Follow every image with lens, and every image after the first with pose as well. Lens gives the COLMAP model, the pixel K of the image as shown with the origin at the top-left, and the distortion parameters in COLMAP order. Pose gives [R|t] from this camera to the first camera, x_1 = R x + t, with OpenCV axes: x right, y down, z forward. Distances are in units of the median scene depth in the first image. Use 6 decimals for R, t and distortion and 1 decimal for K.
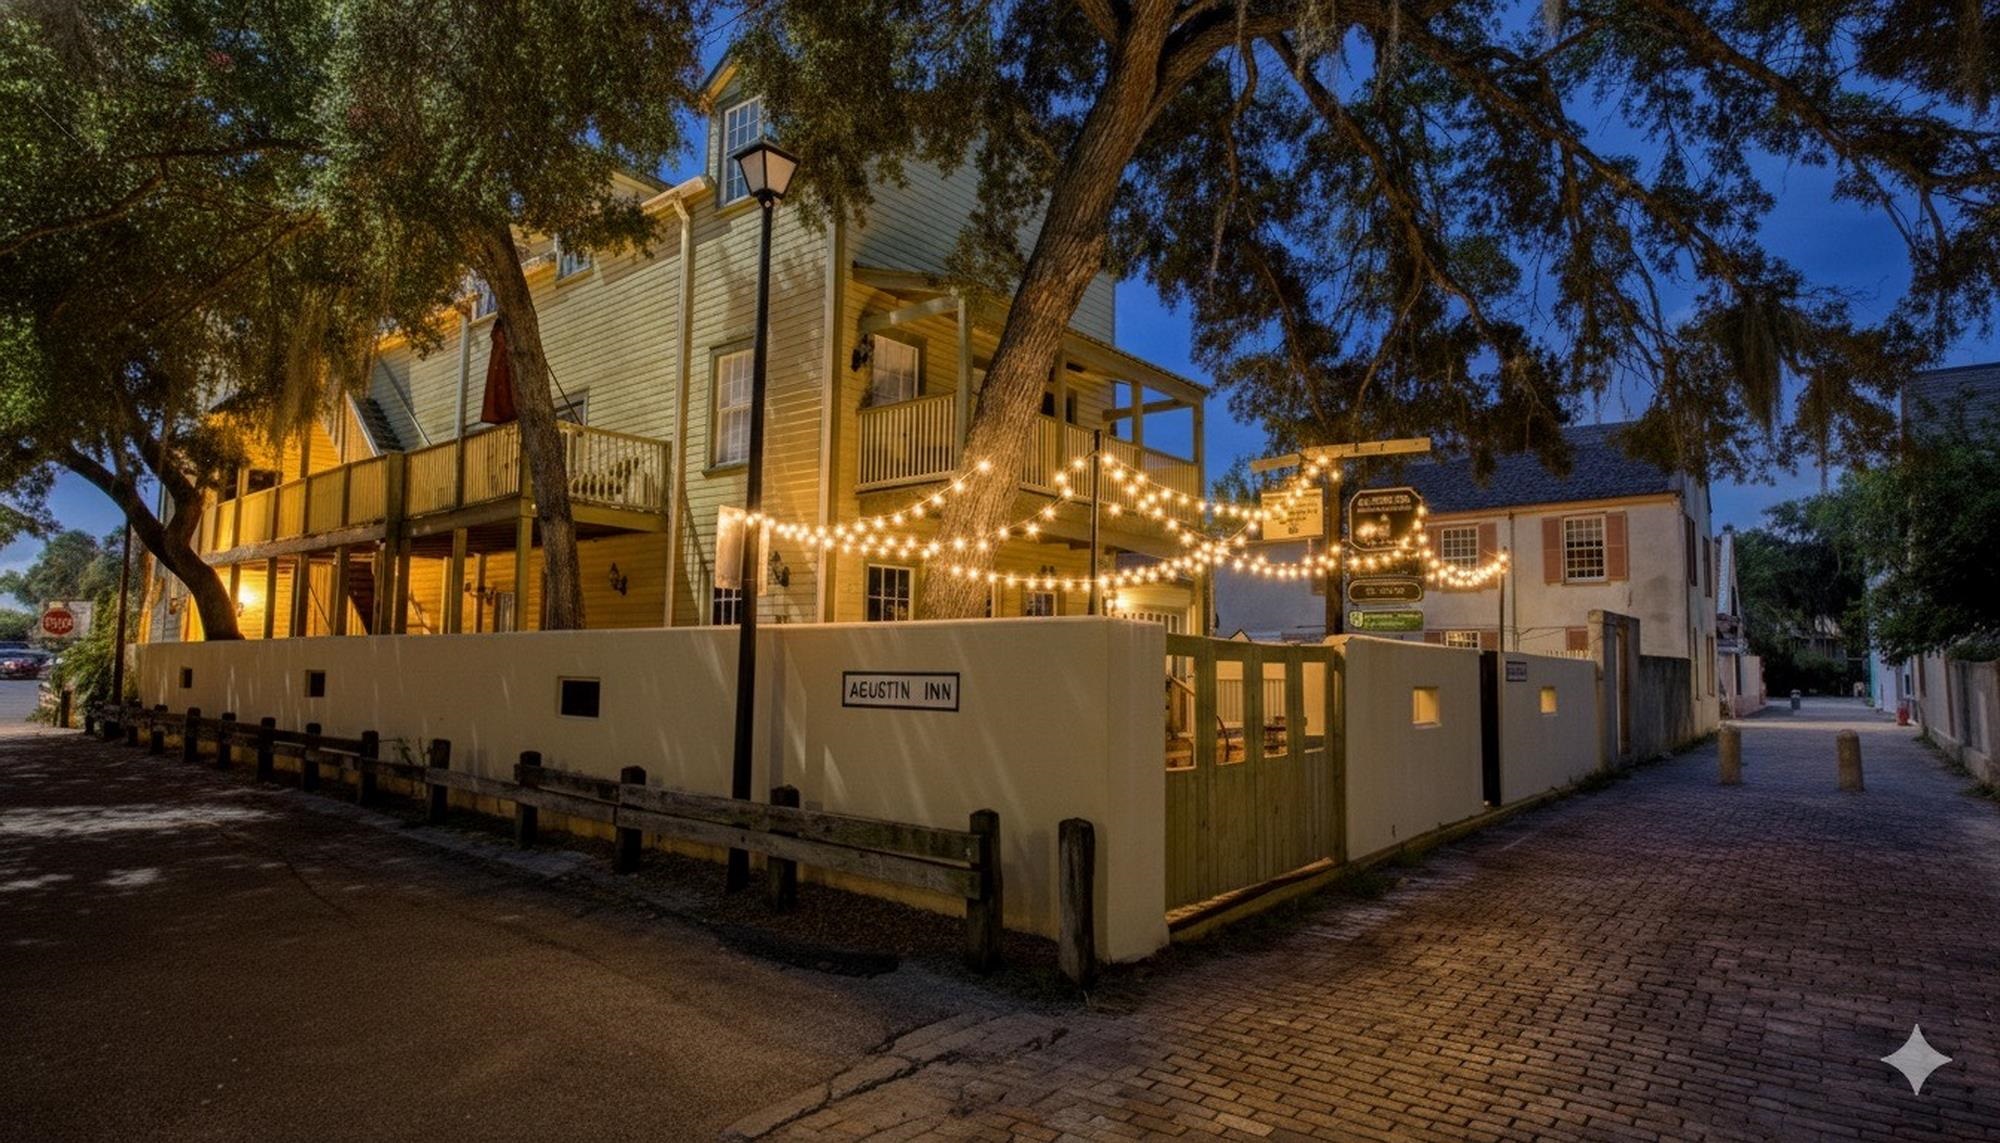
lens RADIAL K [[1079.7, 0, 1000.0], [0, 1079.7, 571.5], [0, 0, 1]] dist [0.002230, 0.000108]
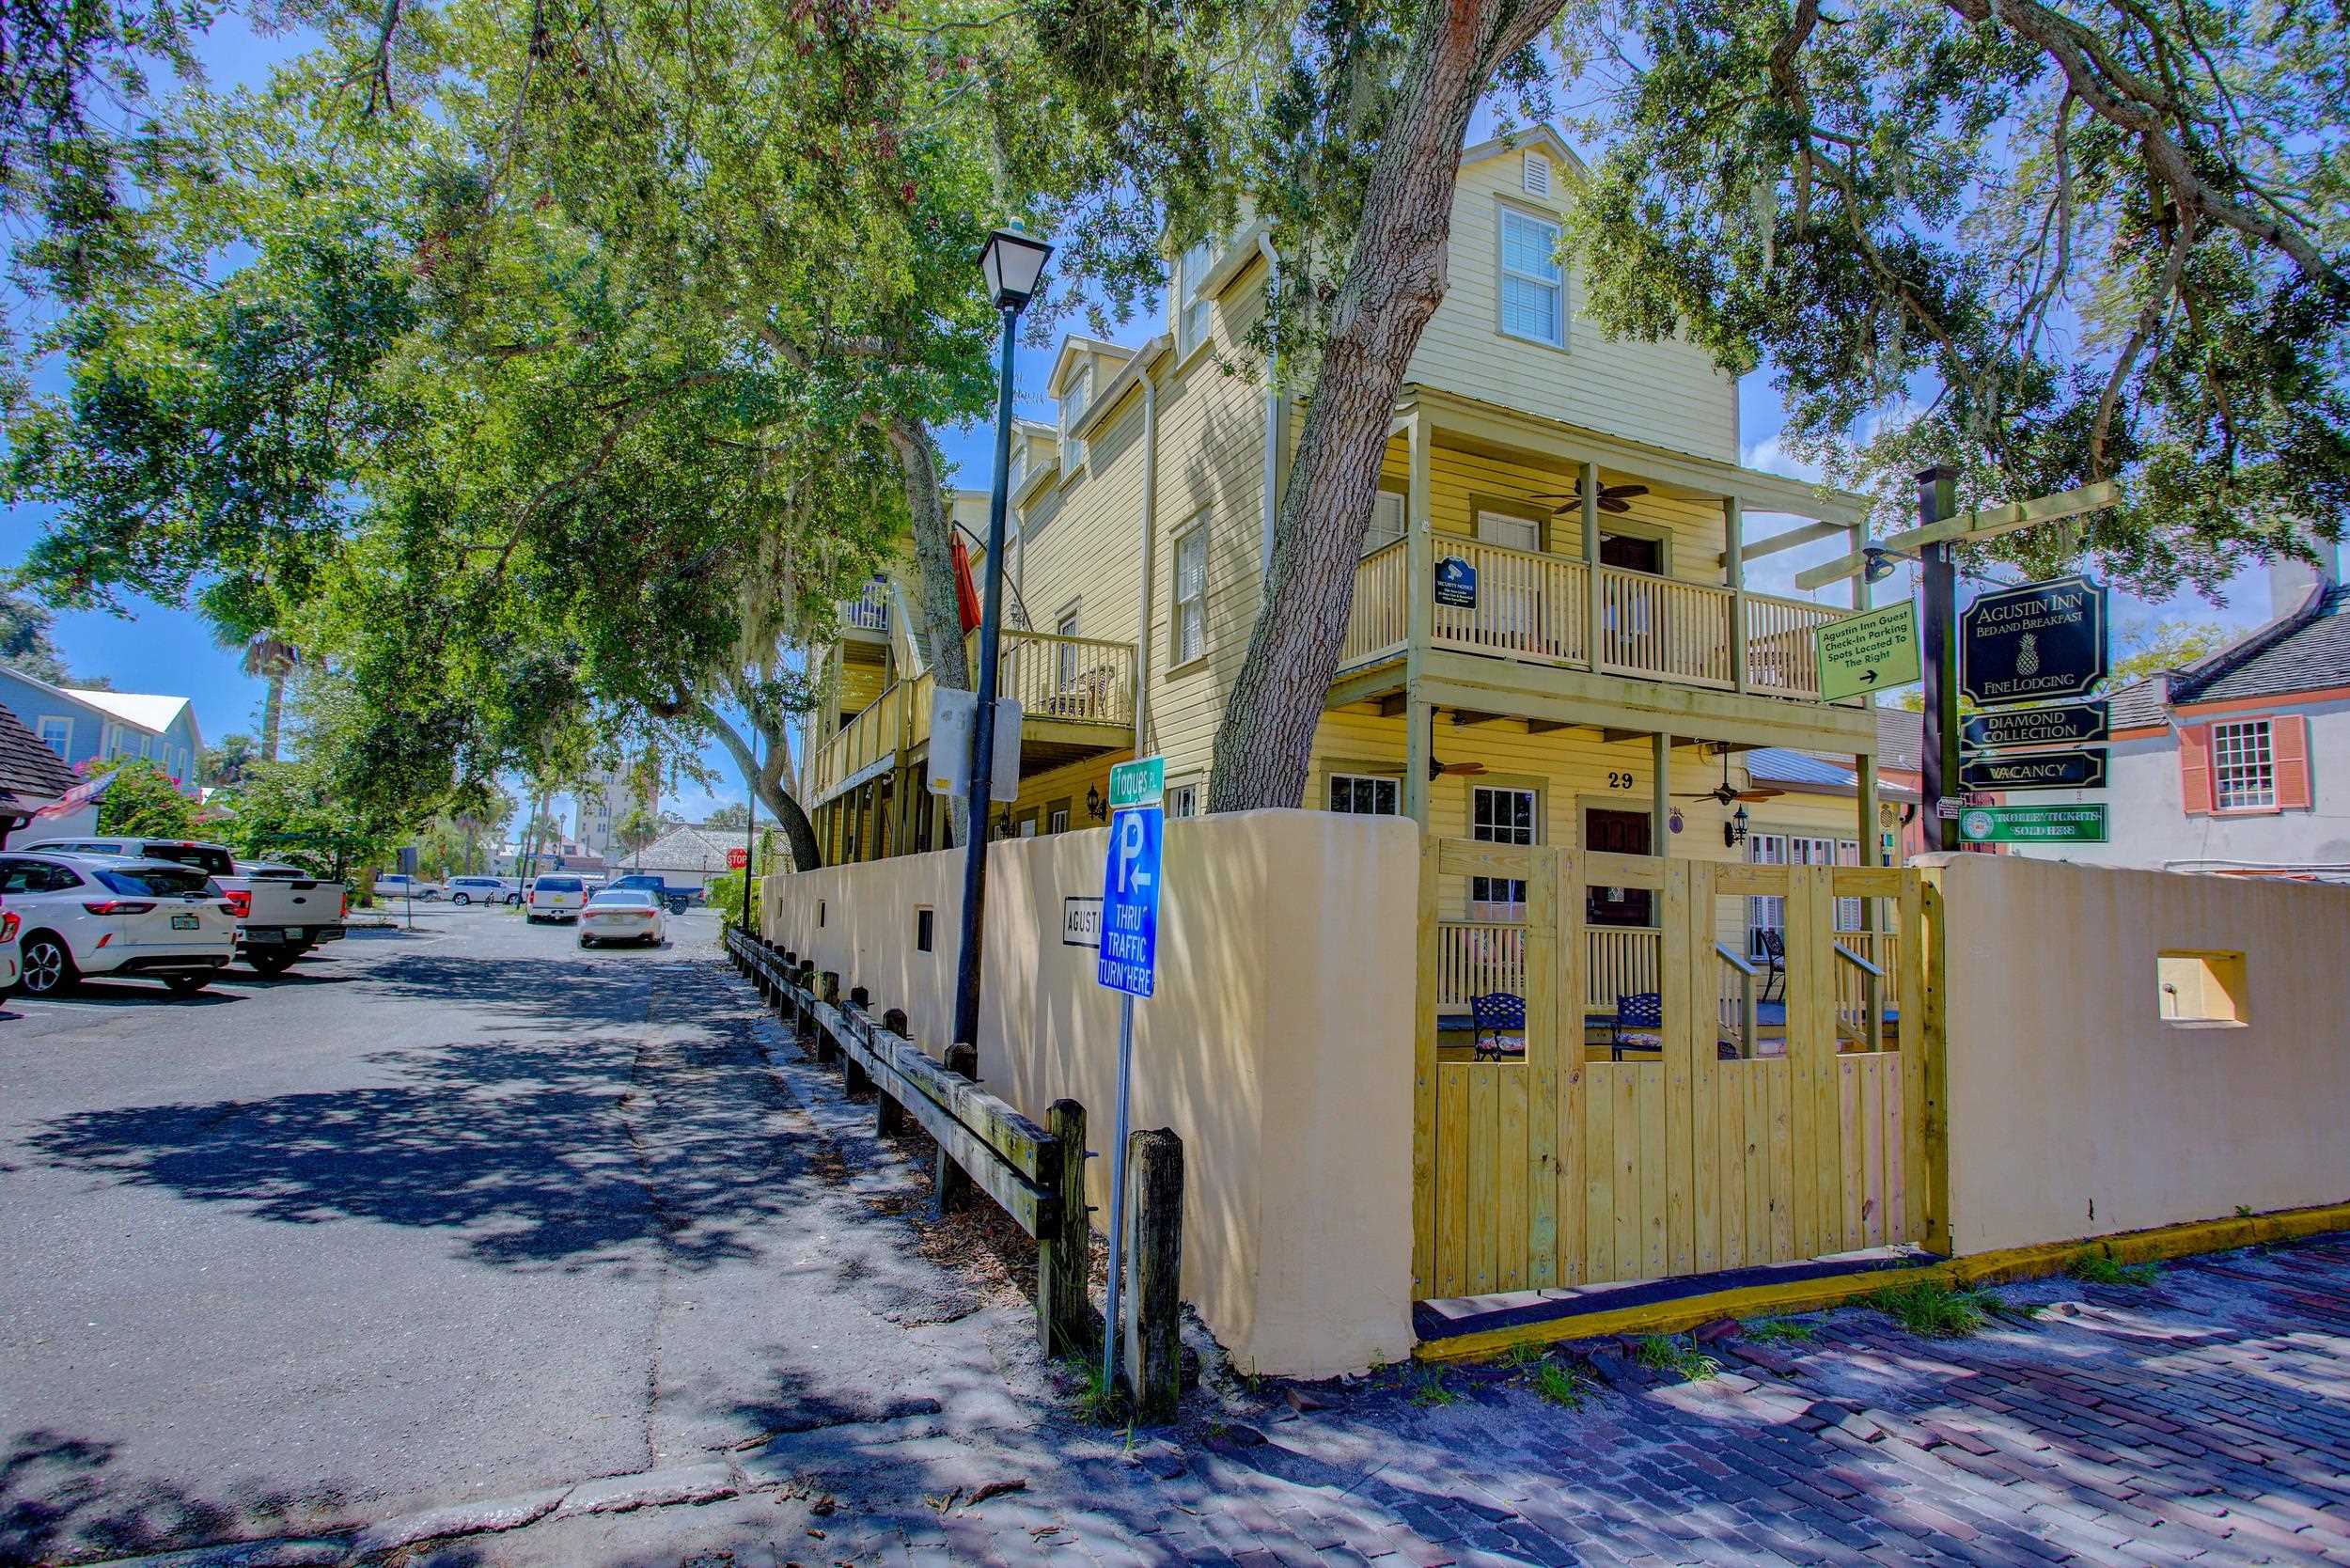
lens RADIAL K [[1181.1, 0, 1175.0], [0, 1181.1, 784.0], [0, 0, 1]] dist [-0.011643, 0.000929]
pose [[0.878537, -0.032163, -0.476590, 0.187906], [0.020912, 0.999364, -0.028893, 0.023226], [0.477216, 0.015417, 0.878651, 0.191535]]
